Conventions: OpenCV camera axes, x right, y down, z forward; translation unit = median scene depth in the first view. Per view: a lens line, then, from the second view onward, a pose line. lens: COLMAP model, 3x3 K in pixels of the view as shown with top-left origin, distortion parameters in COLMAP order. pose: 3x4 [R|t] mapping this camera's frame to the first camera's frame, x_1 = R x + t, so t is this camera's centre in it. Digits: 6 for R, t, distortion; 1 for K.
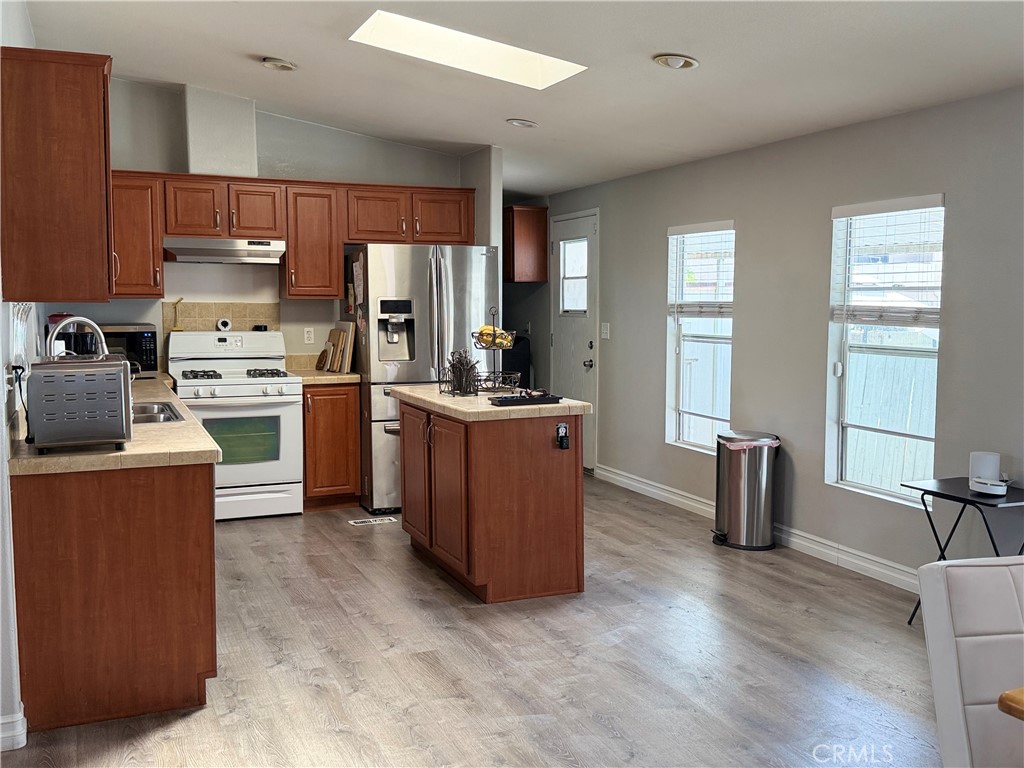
lens RADIAL K [[1001.2, 0, 517.2], [0, 1001.2, 379.7], [0, 0, 1]] dist [0.112901, 0.000000]
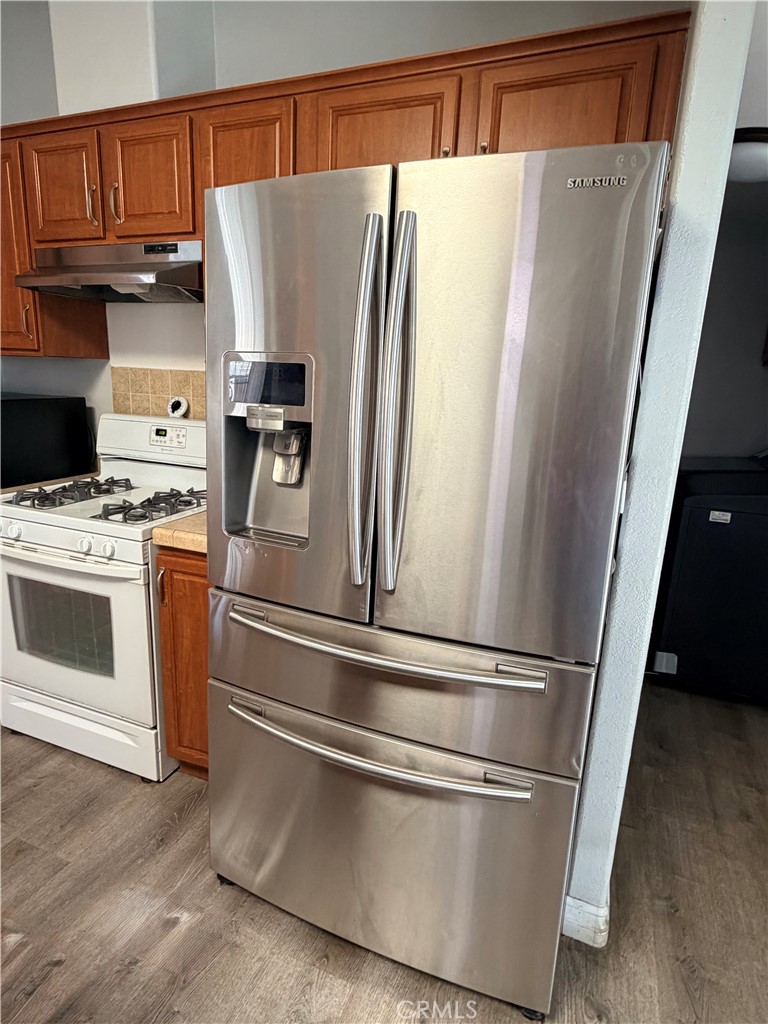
lens RADIAL K [[567.2, 0, 389.0], [0, 567.2, 506.5], [0, 0, 1]] dist [0.019009, 0.000639]
pose [[0.713492, 0.180615, -0.676984, 0.058398], [-0.094931, 0.982214, 0.161998, -0.086920], [0.694202, -0.051318, 0.717948, 1.156582]]
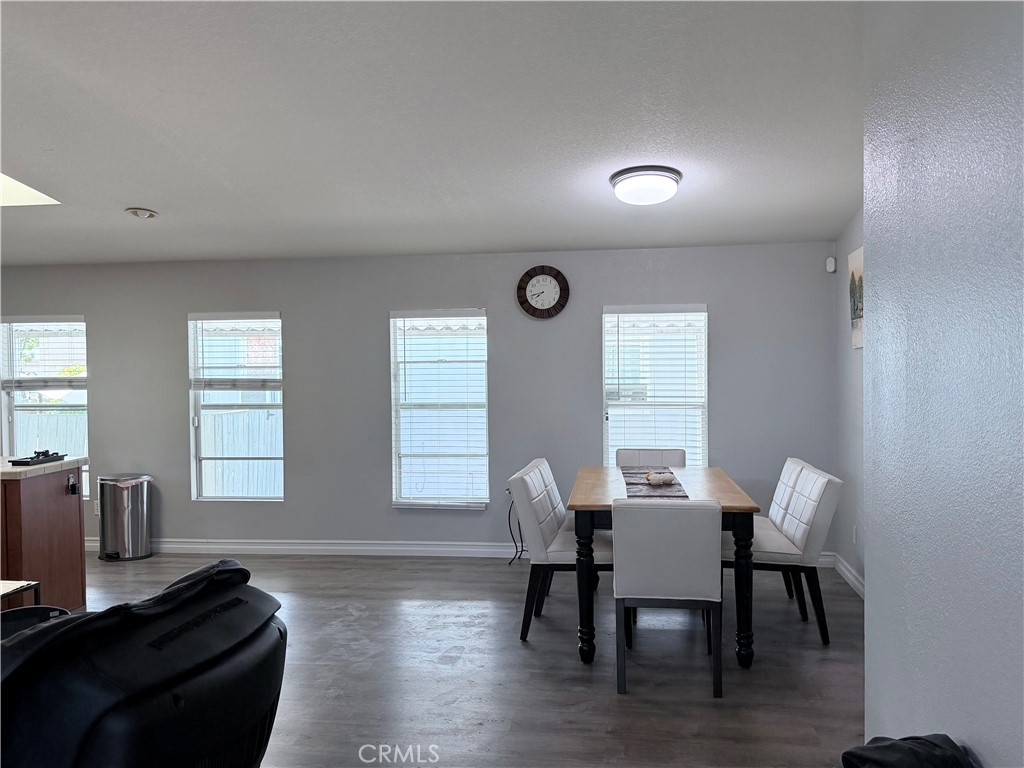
lens RADIAL K [[893.0, 0, 511.1], [0, 893.0, 386.8], [0, 0, 1]] dist [0.083040, -0.085175]
pose [[0.536169, -0.034015, 0.843425, -0.598733], [0.082129, 0.996549, -0.012019, -0.008041], [-0.840105, 0.075714, 0.537113, -0.104917]]
